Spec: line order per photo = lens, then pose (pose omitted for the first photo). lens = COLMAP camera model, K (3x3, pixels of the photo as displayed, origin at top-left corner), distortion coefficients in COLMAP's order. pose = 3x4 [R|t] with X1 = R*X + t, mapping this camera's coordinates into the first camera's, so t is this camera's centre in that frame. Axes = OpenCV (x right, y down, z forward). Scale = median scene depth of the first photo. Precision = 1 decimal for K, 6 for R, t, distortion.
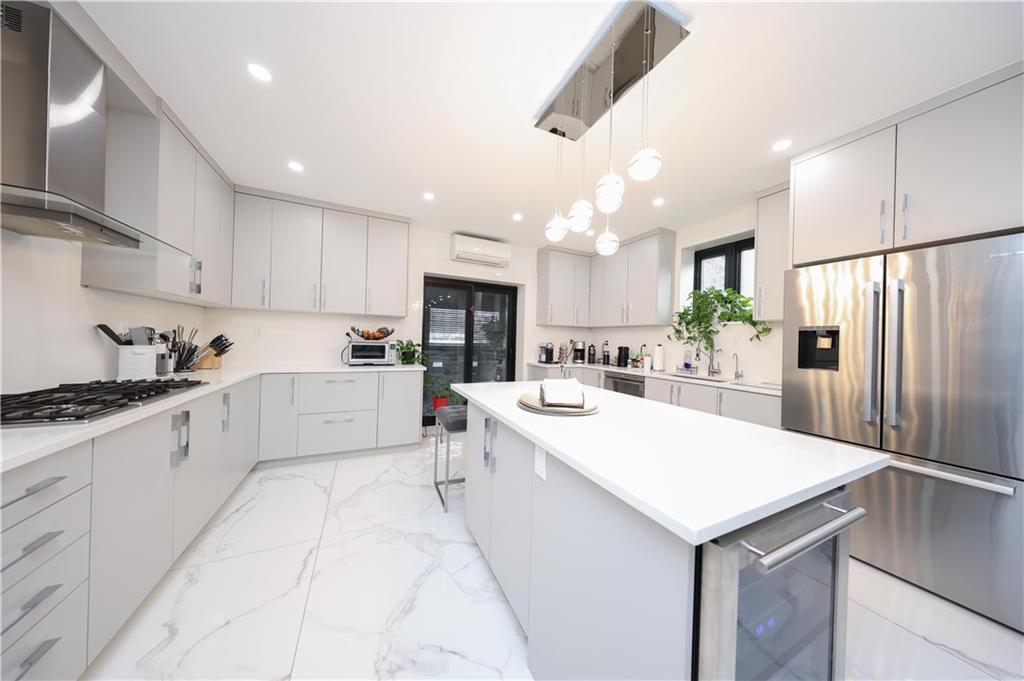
lens RADIAL K [[300.1, 0, 506.8], [0, 300.1, 339.5], [0, 0, 1]] dist [0.001146, 0.000019]
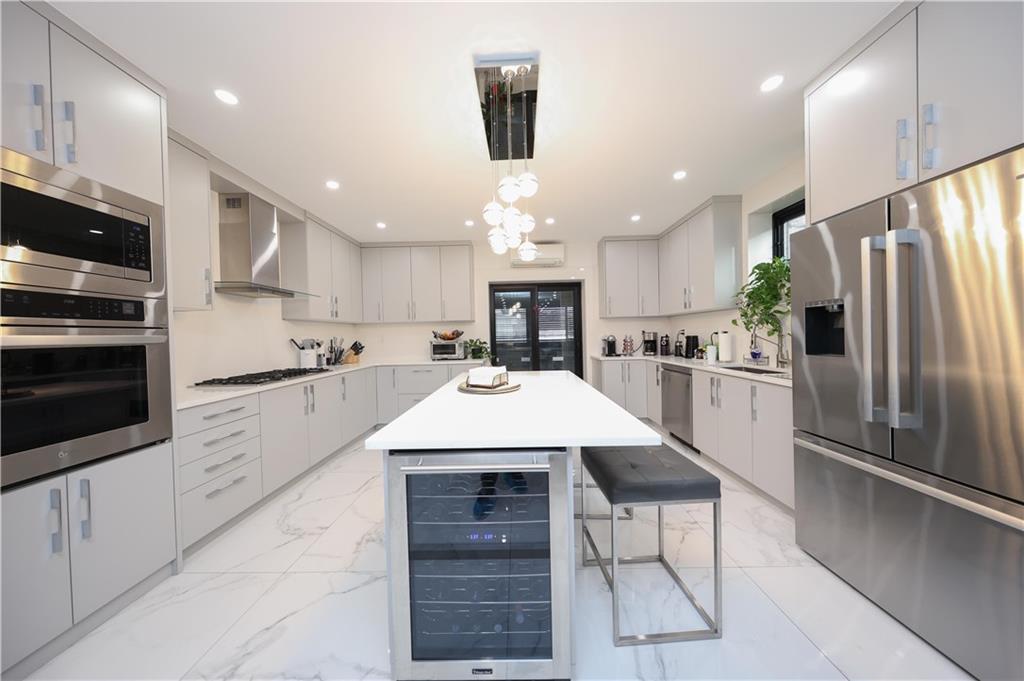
lens RADIAL K [[297.4, 0, 512.0], [0, 297.4, 340.5], [0, 0, 1]] dist [0.000405, -0.000008]
pose [[0.898562, -0.041770, -0.436855, 0.365761], [0.049016, 0.998784, 0.005322, 0.008893], [0.436101, -0.026195, 0.899516, -0.035625]]
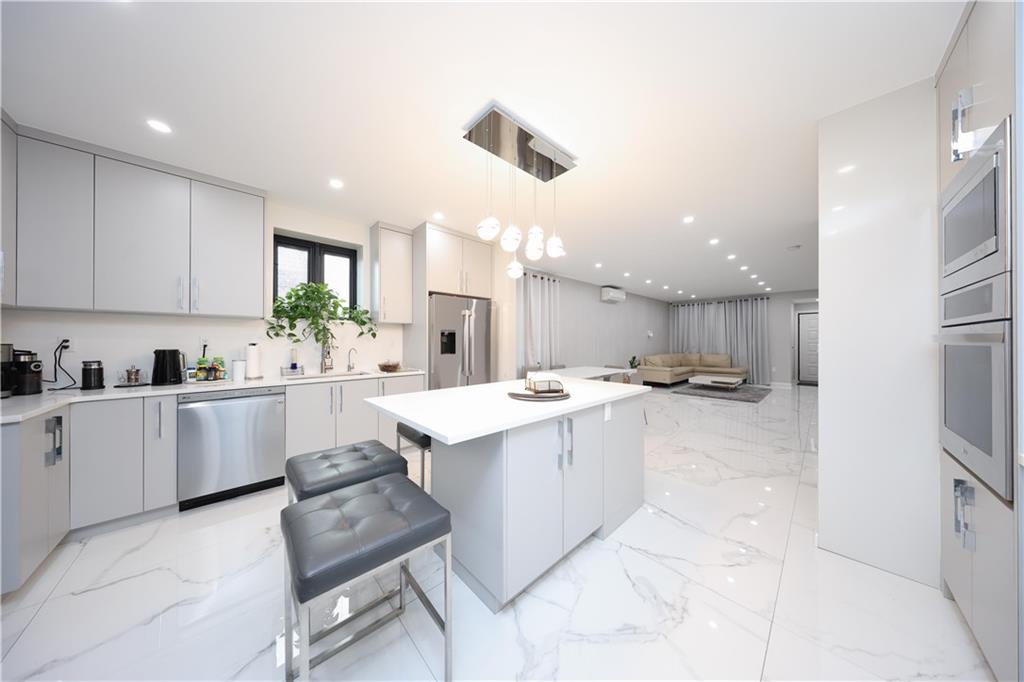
lens RADIAL K [[298.4, 0, 514.4], [0, 298.4, 340.5], [0, 0, 1]] dist [-0.000053, 0.000001]
pose [[-0.314062, -0.026173, 0.949042, -0.446438], [-0.008668, 0.999657, 0.024700, -0.016647], [-0.949363, -0.000469, -0.314181, 0.676388]]
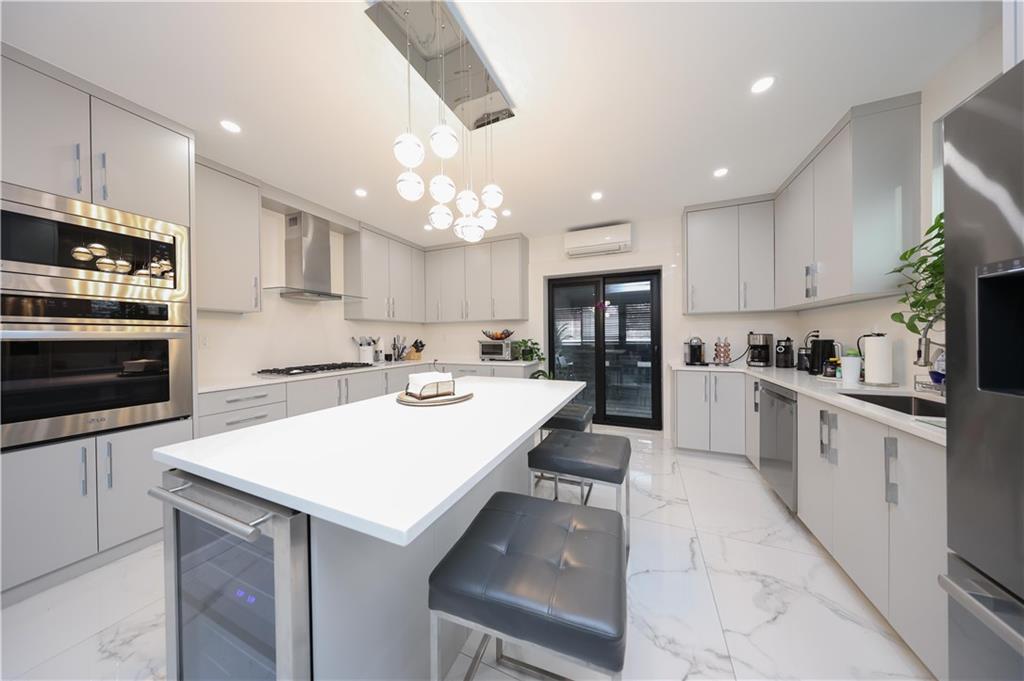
lens RADIAL K [[298.4, 0, 514.4], [0, 298.4, 340.0], [0, 0, 1]] dist [-0.000053, 0.000001]
pose [[0.668323, -0.028291, -0.743333, 0.520390], [0.029208, 0.999504, -0.011780, 0.017344], [0.743297, -0.013838, 0.668818, 0.229328]]
